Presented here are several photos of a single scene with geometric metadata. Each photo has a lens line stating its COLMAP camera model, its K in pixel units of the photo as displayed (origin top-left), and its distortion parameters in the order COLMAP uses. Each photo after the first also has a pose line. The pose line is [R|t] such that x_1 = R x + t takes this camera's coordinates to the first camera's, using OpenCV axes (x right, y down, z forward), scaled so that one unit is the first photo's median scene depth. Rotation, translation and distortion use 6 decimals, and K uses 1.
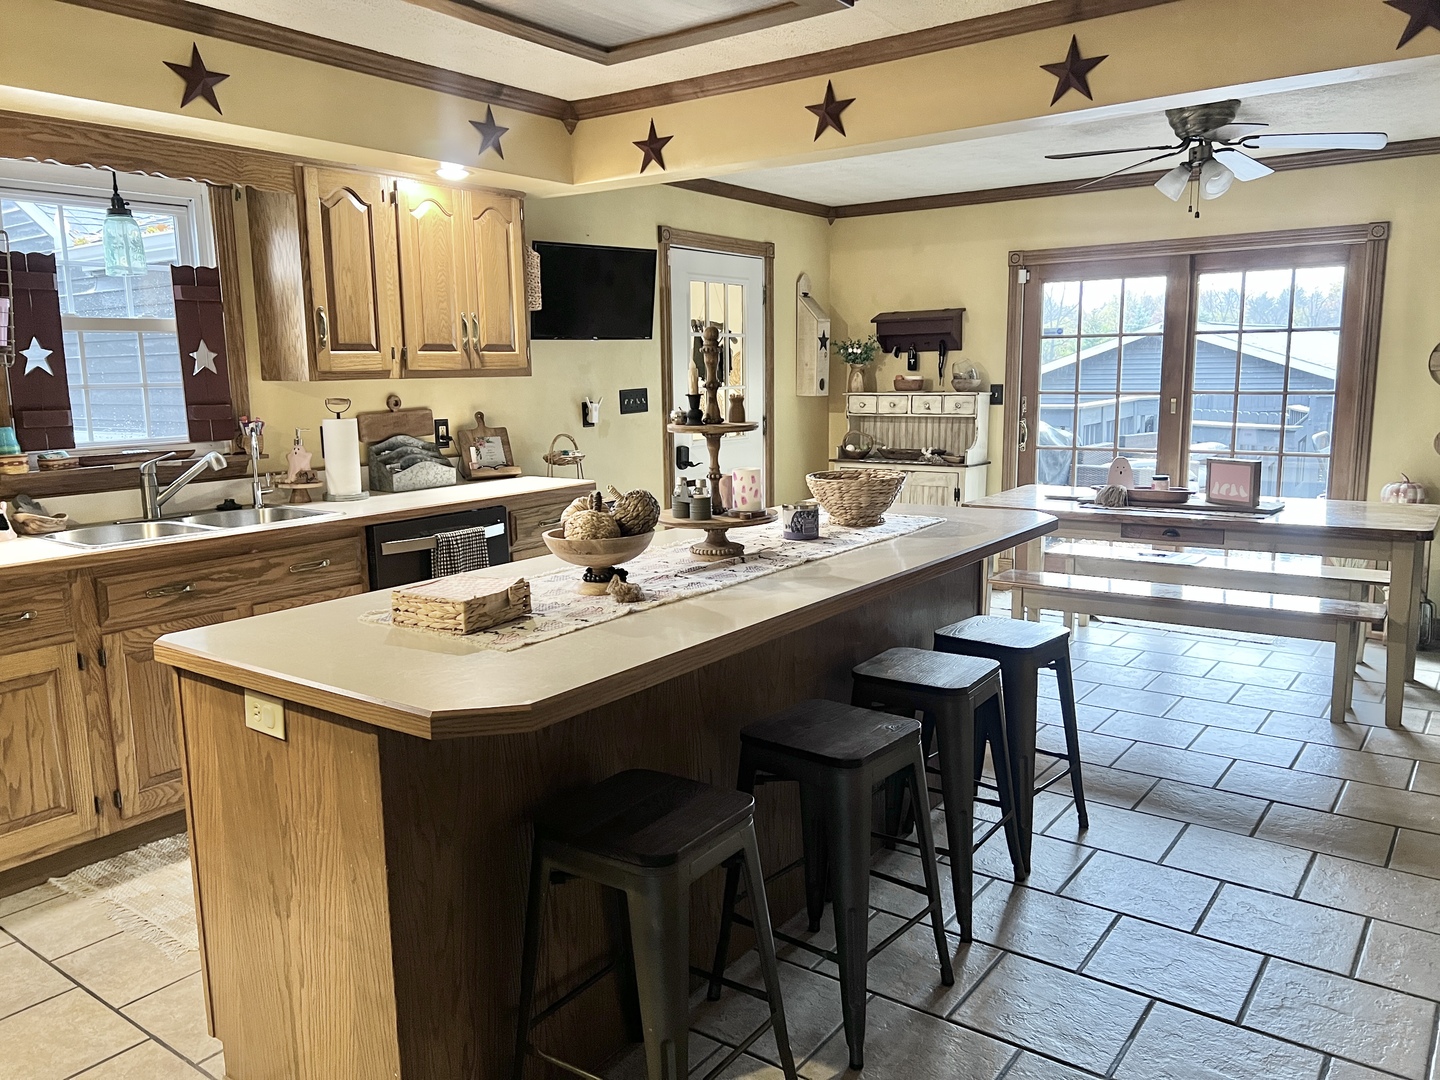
lens RADIAL K [[1092.9, 0, 724.1], [0, 1092.9, 535.7], [0, 0, 1]] dist [0.063353, -0.062479]
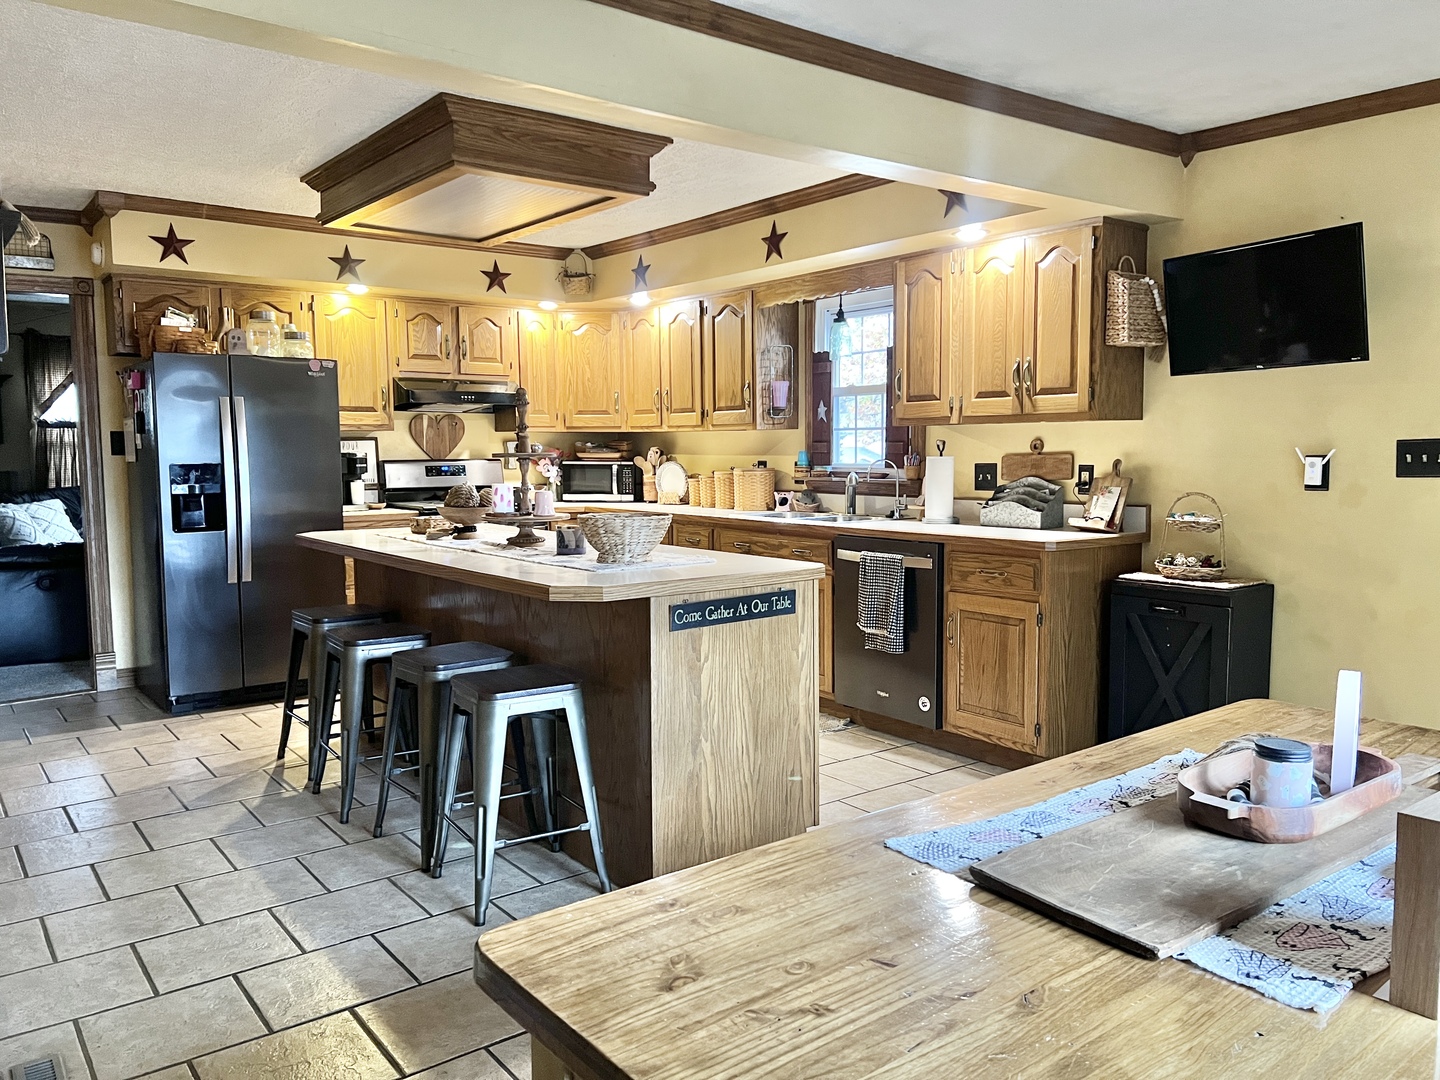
lens RADIAL K [[1092.9, 0, 726.0], [0, 1092.9, 540.6], [0, 0, 1]] dist [0.063353, -0.062479]
pose [[-0.282345, 0.103039, -0.953763, 0.821235], [-0.136576, 0.979770, 0.146280, -0.149092], [0.949541, 0.171562, -0.262561, 1.033476]]
